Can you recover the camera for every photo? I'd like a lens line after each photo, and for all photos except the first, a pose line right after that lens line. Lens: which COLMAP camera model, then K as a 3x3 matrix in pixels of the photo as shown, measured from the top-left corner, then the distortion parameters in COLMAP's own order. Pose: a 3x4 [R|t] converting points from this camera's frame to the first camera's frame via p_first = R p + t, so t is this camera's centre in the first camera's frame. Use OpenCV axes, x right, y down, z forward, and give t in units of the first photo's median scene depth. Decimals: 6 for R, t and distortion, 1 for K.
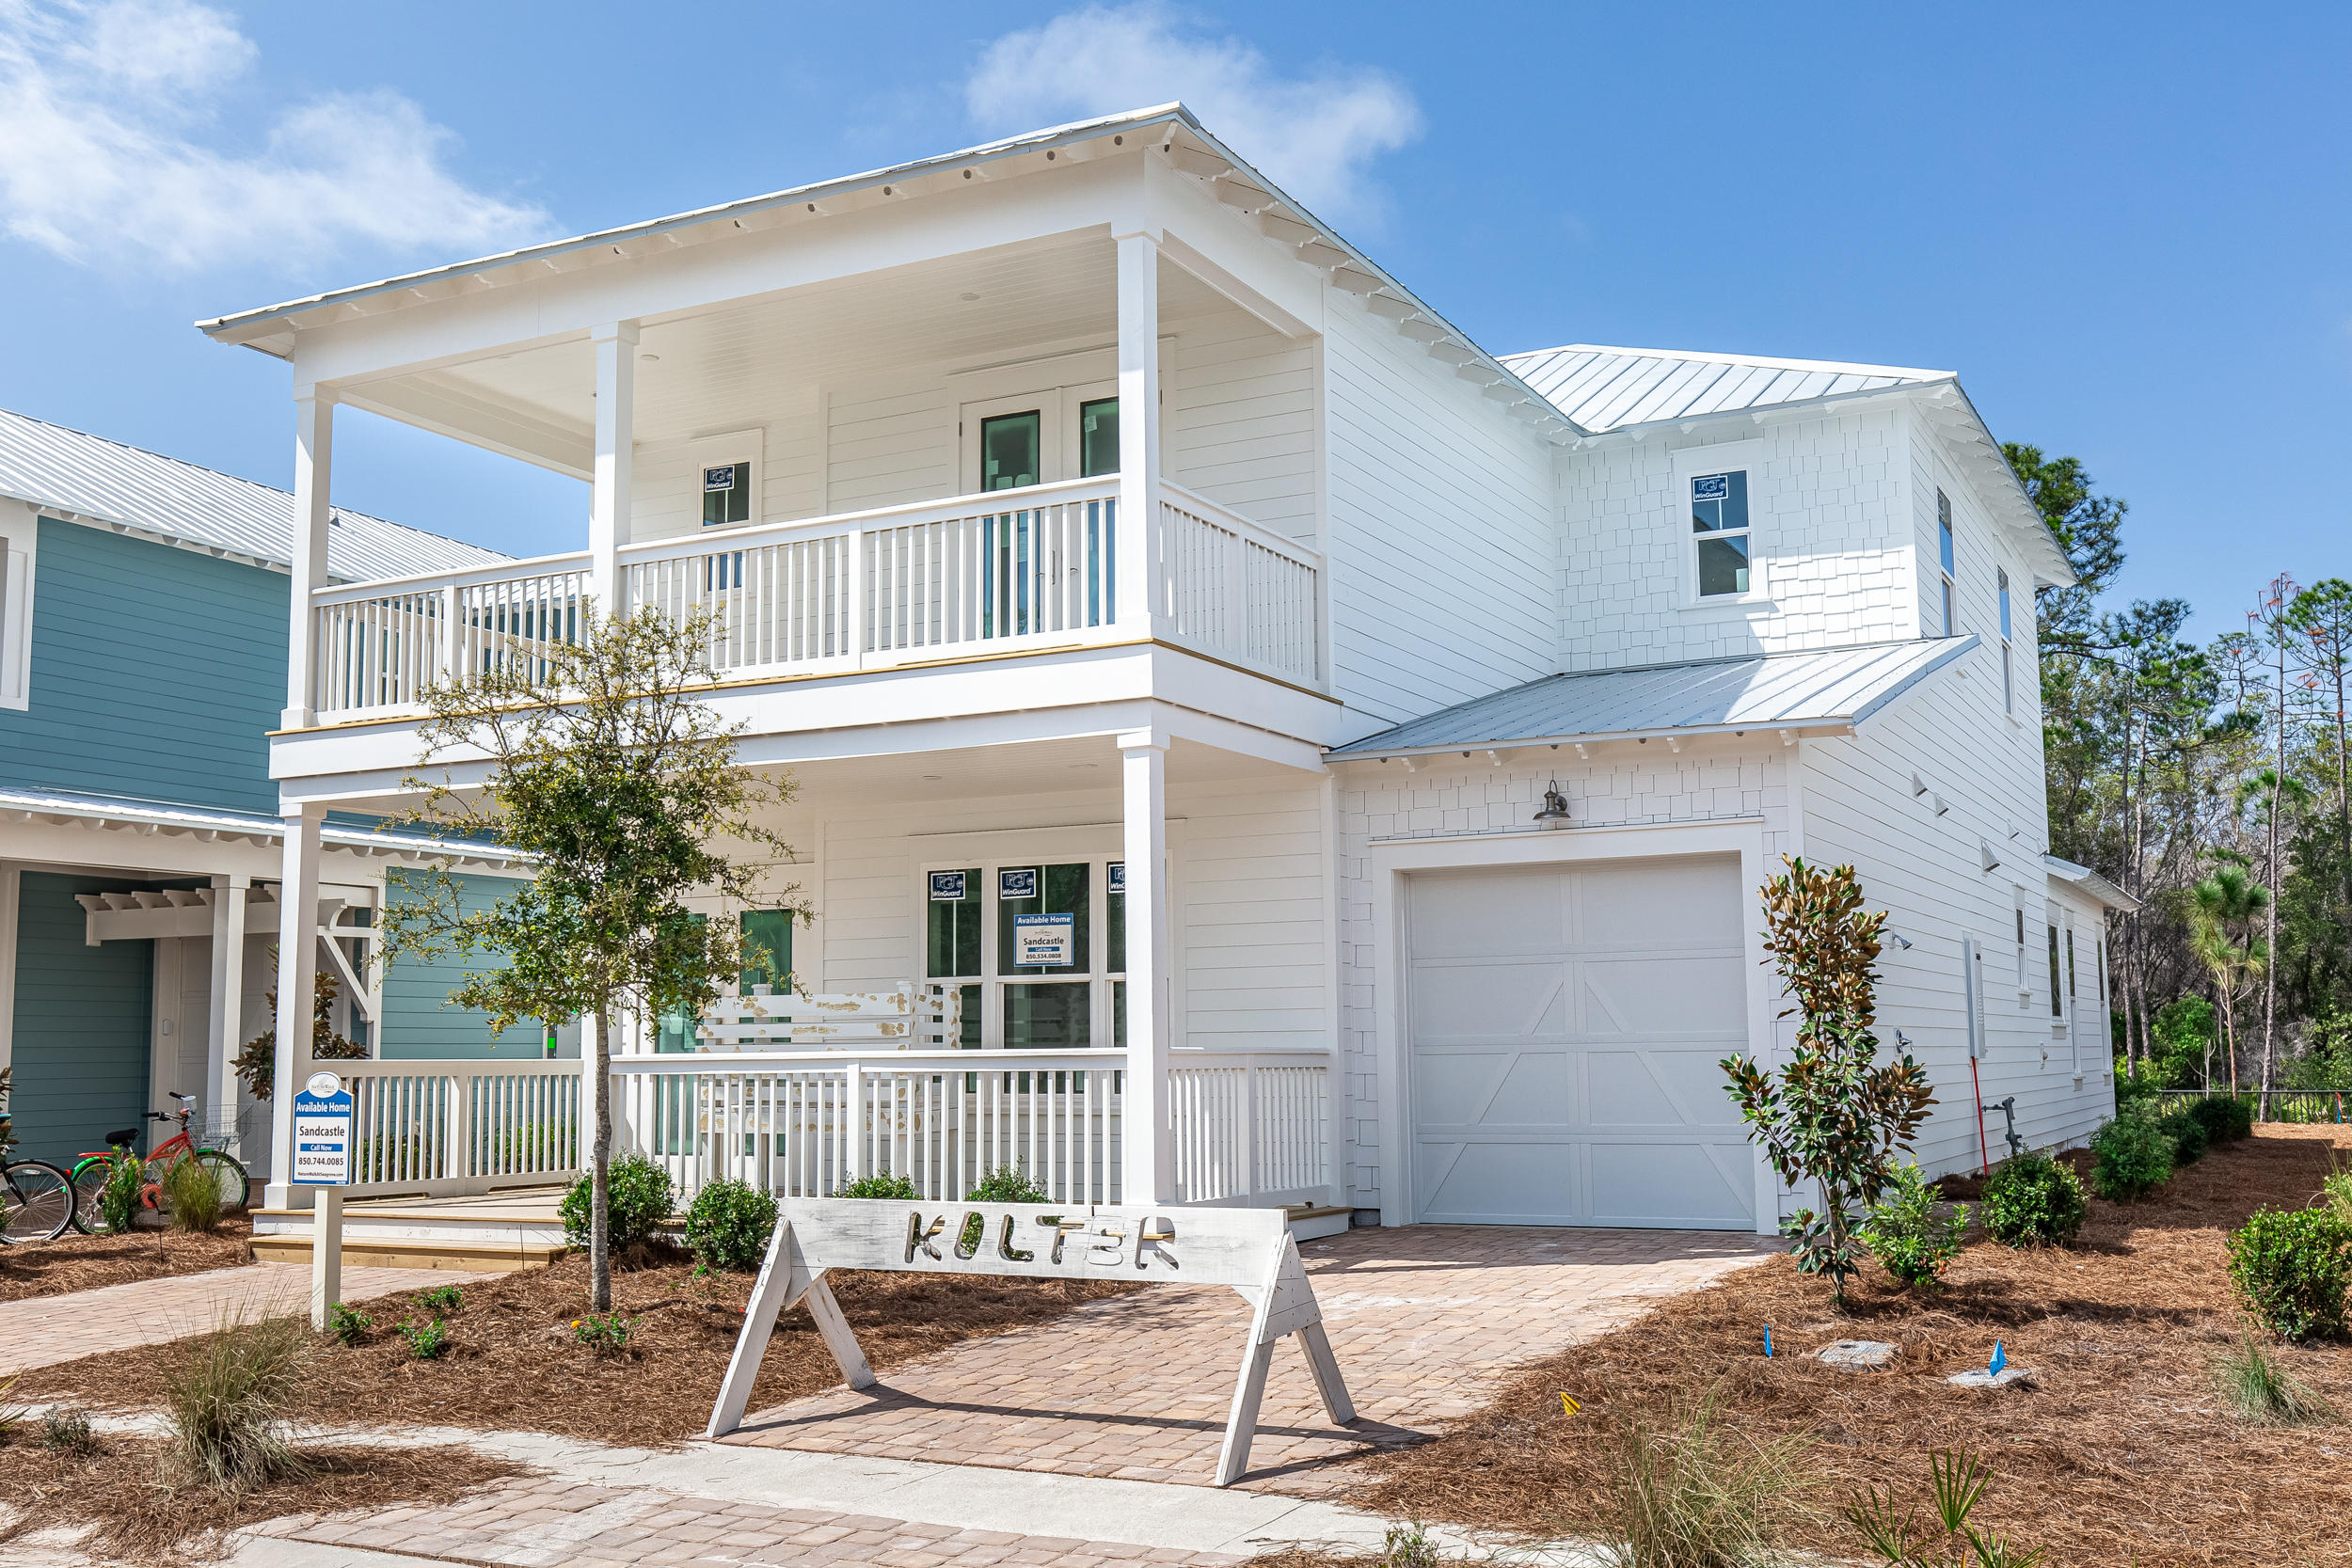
lens RADIAL K [[2262.8, 0, 1176.0], [0, 2262.8, 784.0], [0, 0, 1]] dist [0.009385, -0.000605]
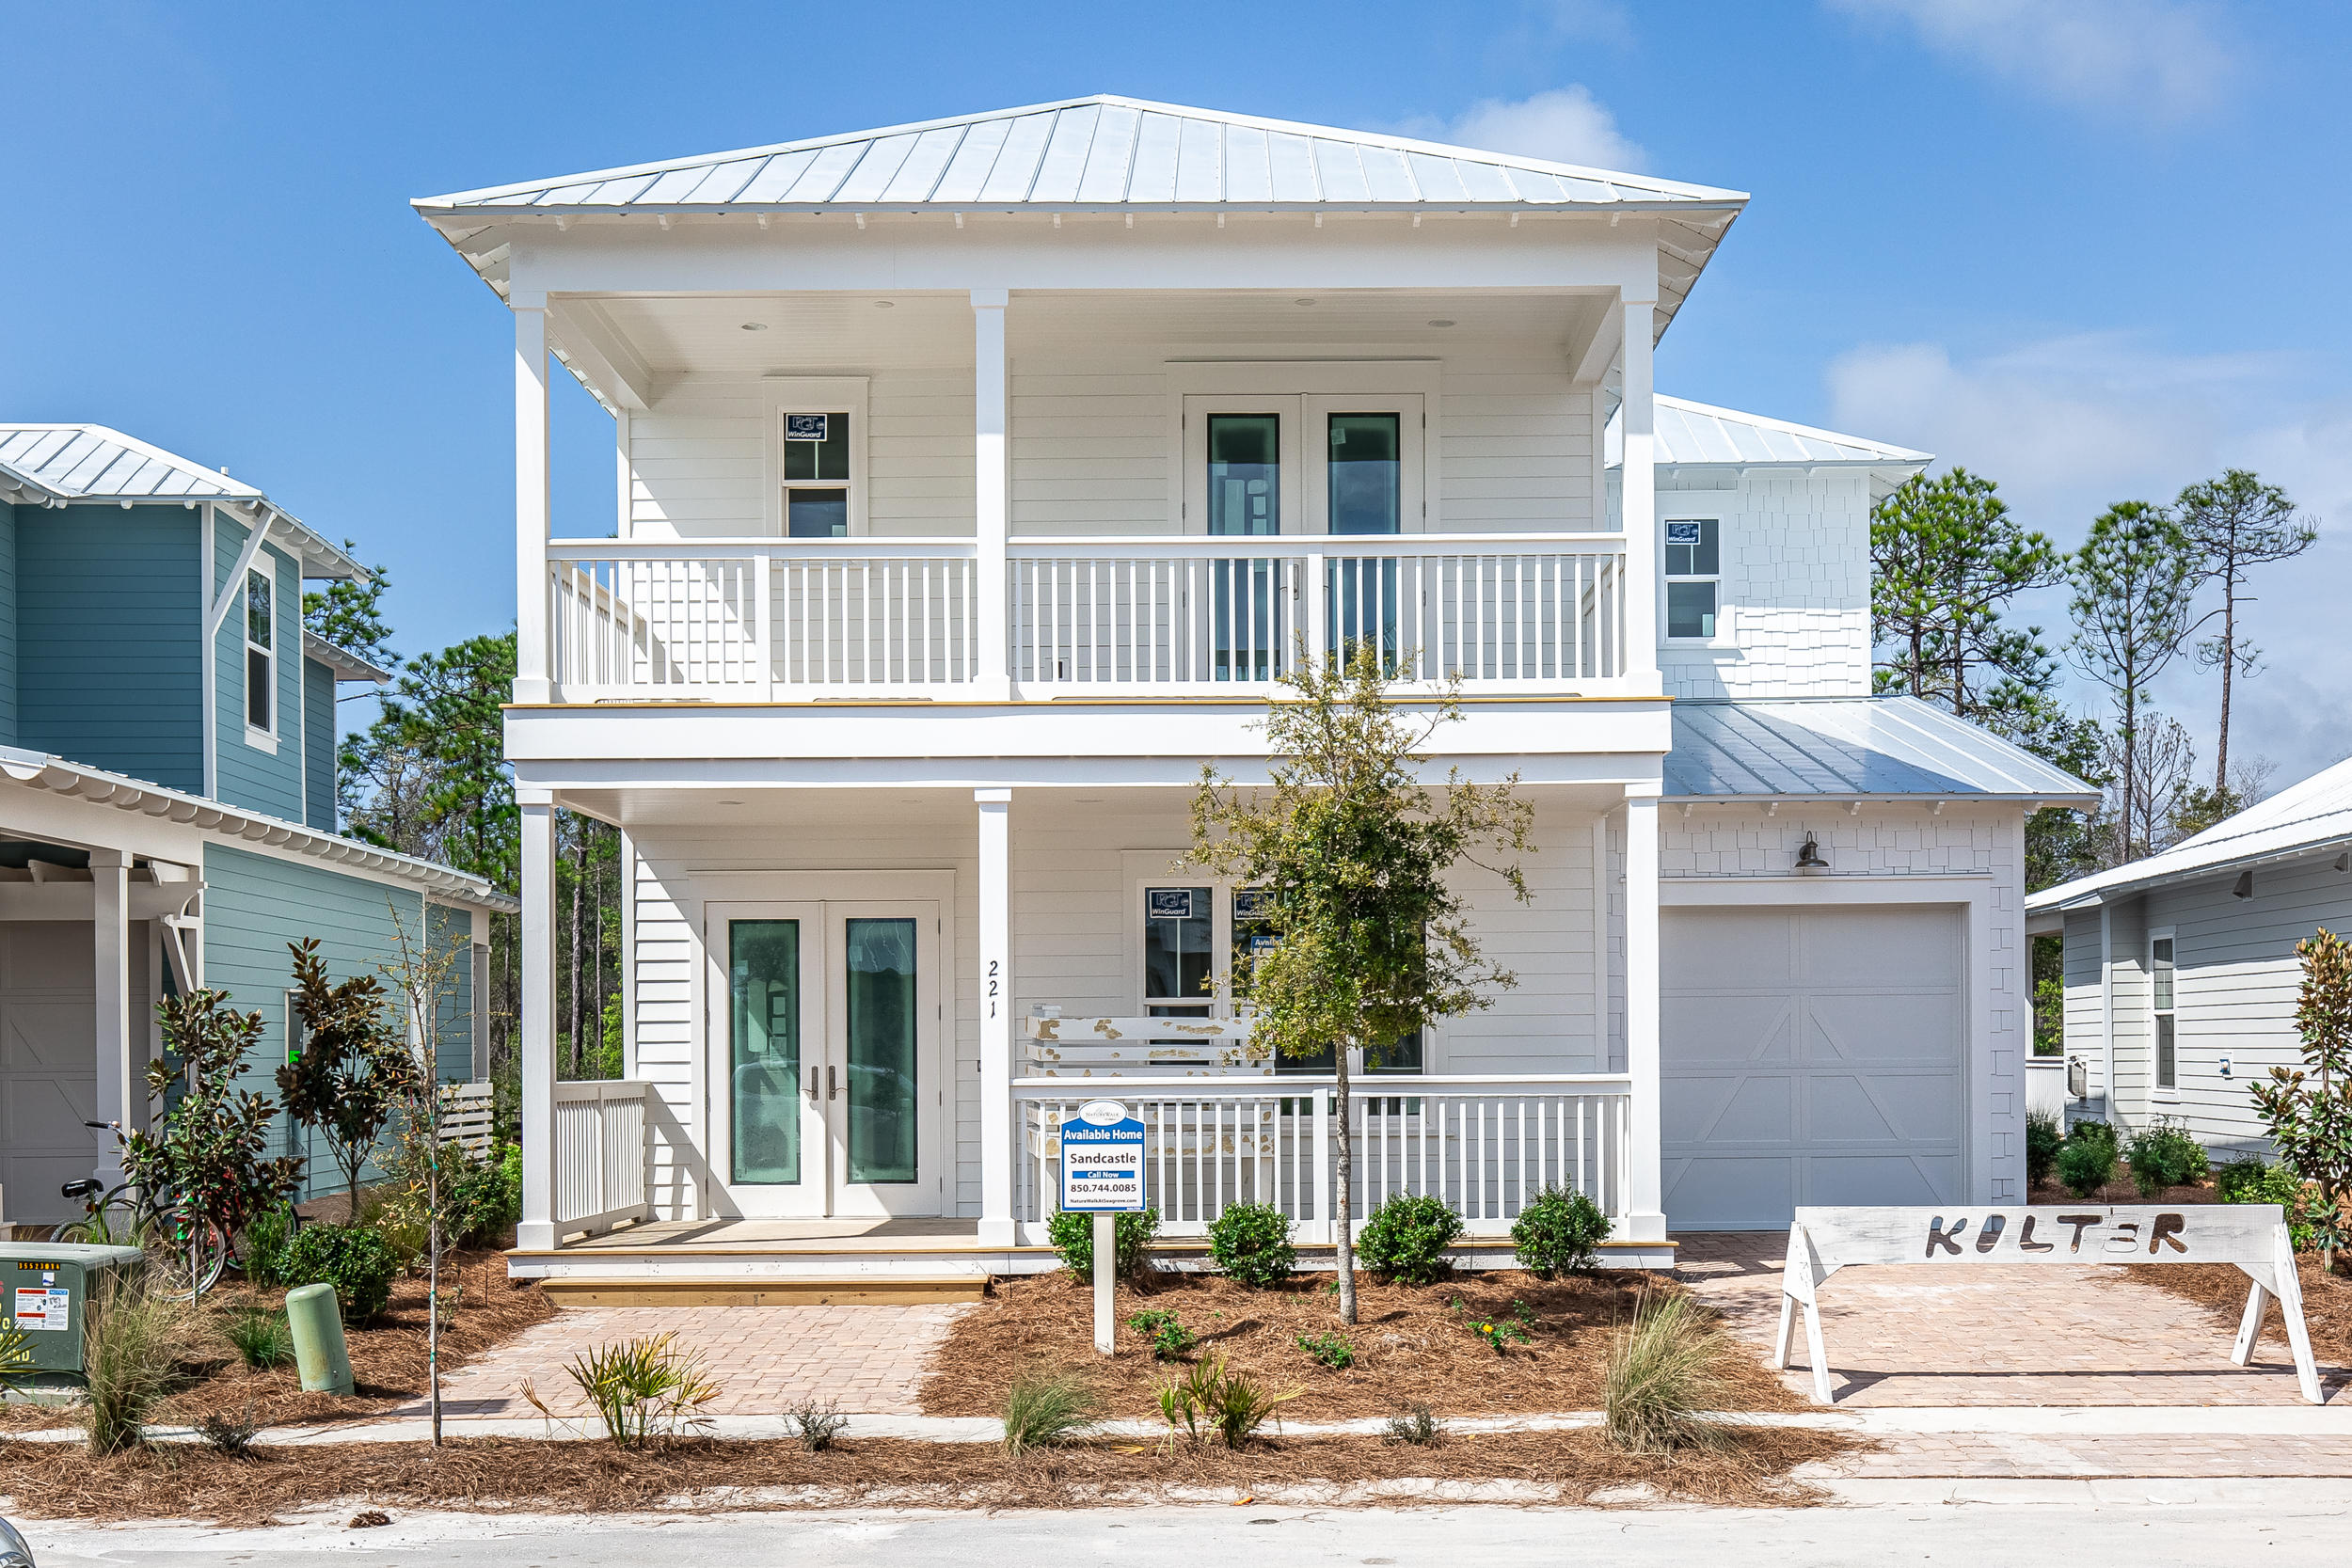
lens RADIAL K [[2849.7, 0, 1178.3], [0, 2849.7, 1040.9], [0, 0, 1]] dist [0.006770, 0.002294]
pose [[0.887738, 0.006159, 0.460307, -0.737885], [-0.058192, 0.993391, 0.098936, -0.019608], [-0.456656, -0.114616, 0.882229, -0.094332]]
